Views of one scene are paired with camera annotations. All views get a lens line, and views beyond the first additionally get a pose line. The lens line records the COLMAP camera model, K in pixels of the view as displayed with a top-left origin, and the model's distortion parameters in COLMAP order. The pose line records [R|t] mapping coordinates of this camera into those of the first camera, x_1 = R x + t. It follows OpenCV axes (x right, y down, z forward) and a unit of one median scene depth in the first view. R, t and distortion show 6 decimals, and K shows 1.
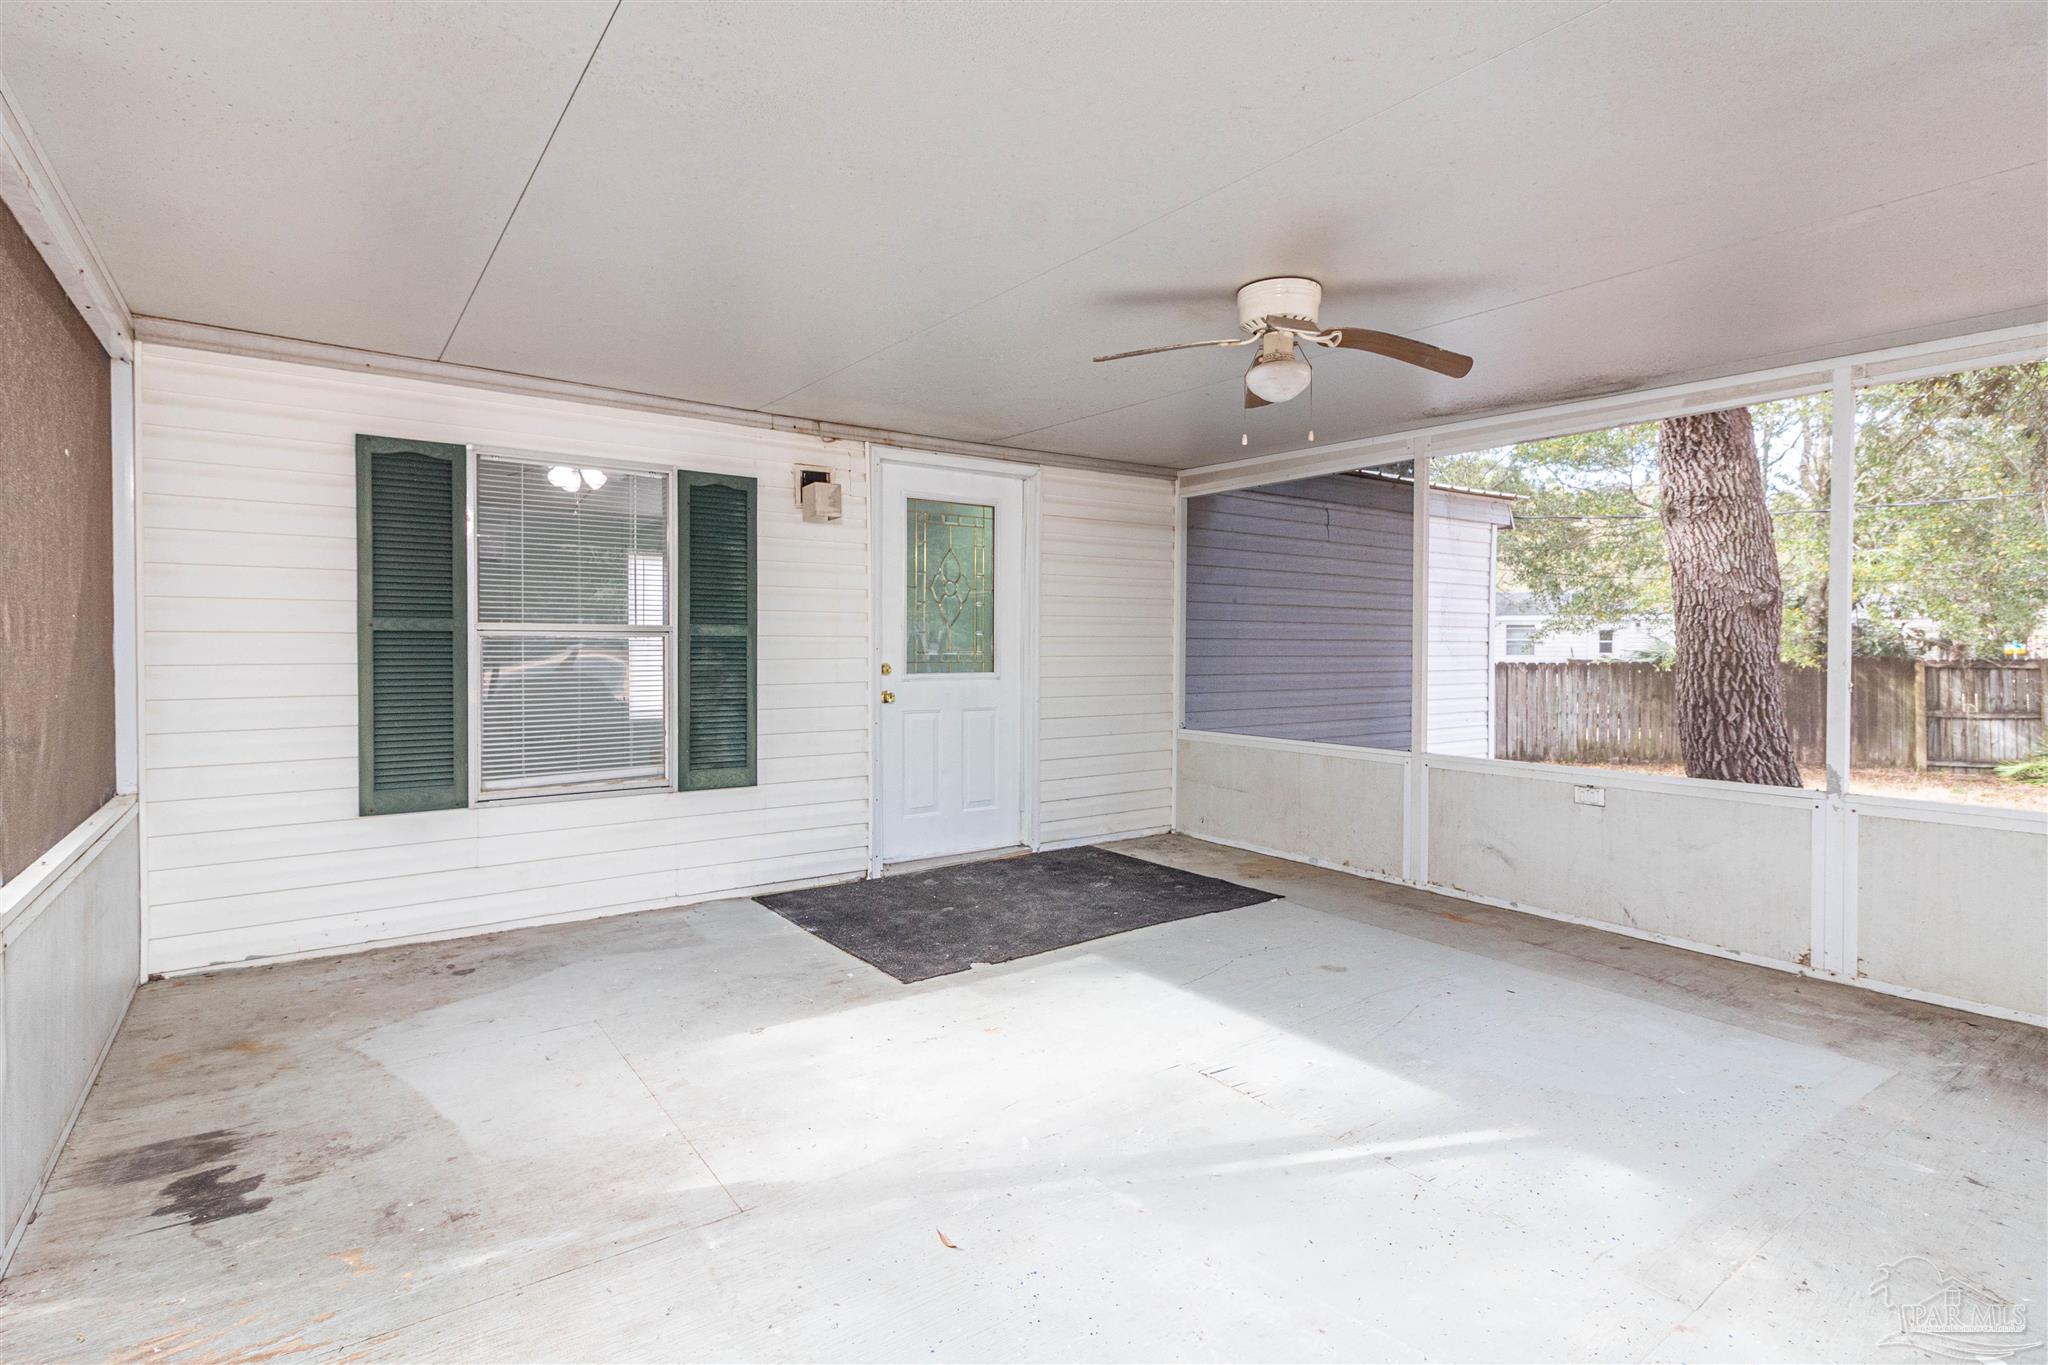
lens RADIAL K [[993.1, 0, 1022.5], [0, 993.1, 669.8], [0, 0, 1]] dist [0.003665, 0.000381]
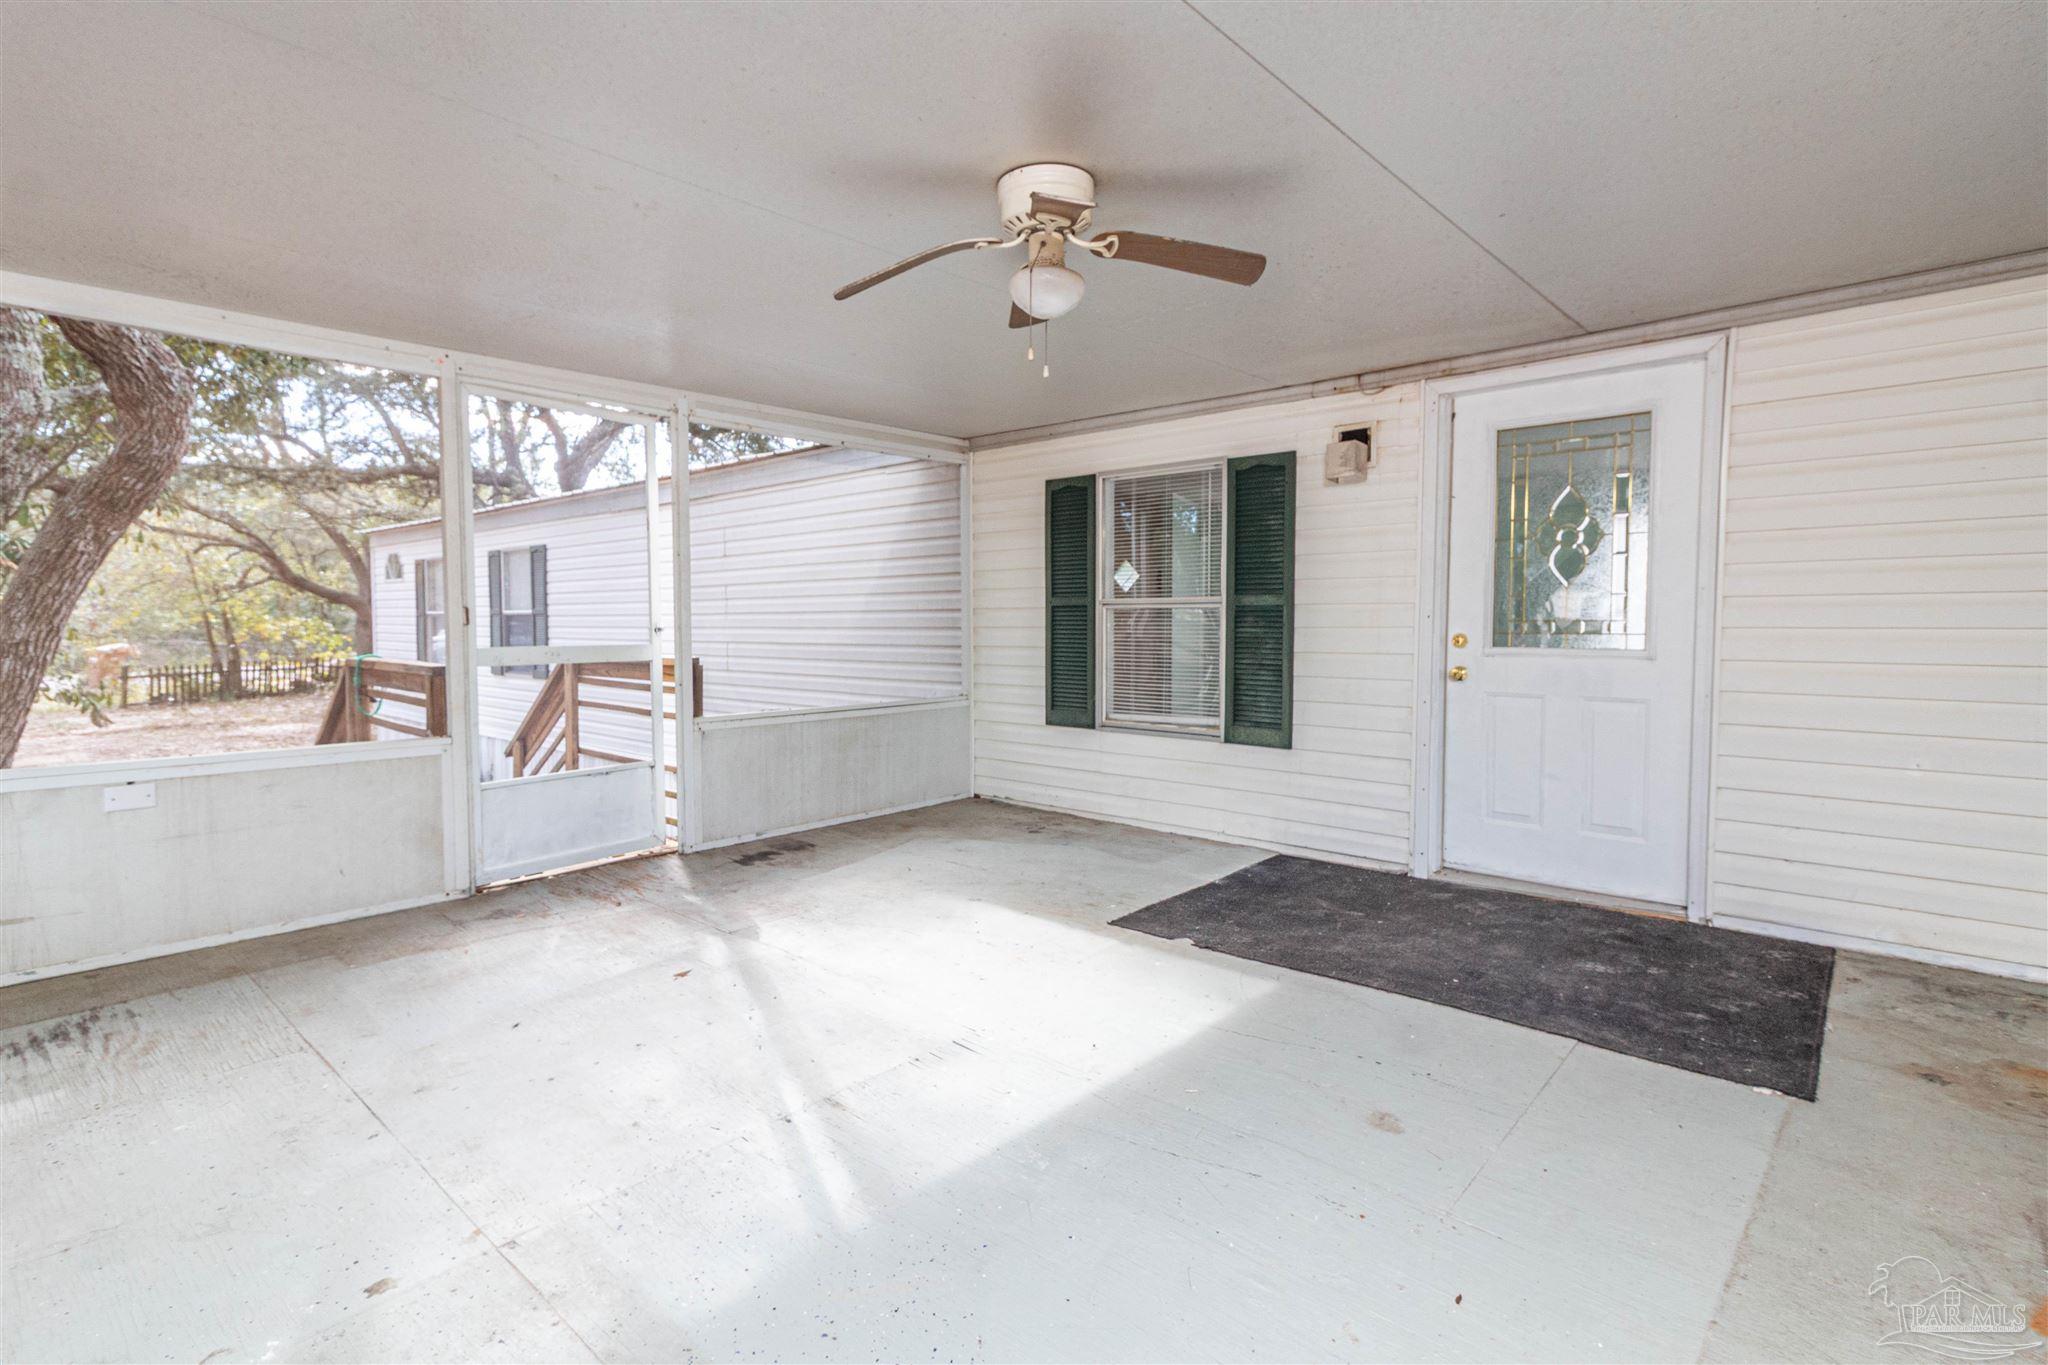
lens RADIAL K [[993.1, 0, 1023.0], [0, 993.1, 676.6], [0, 0, 1]] dist [0.003665, 0.000381]
pose [[0.207592, 0.054092, -0.976719, 0.742758], [-0.021759, 0.998478, 0.050672, -0.006130], [0.977973, 0.010733, 0.208453, 0.552710]]
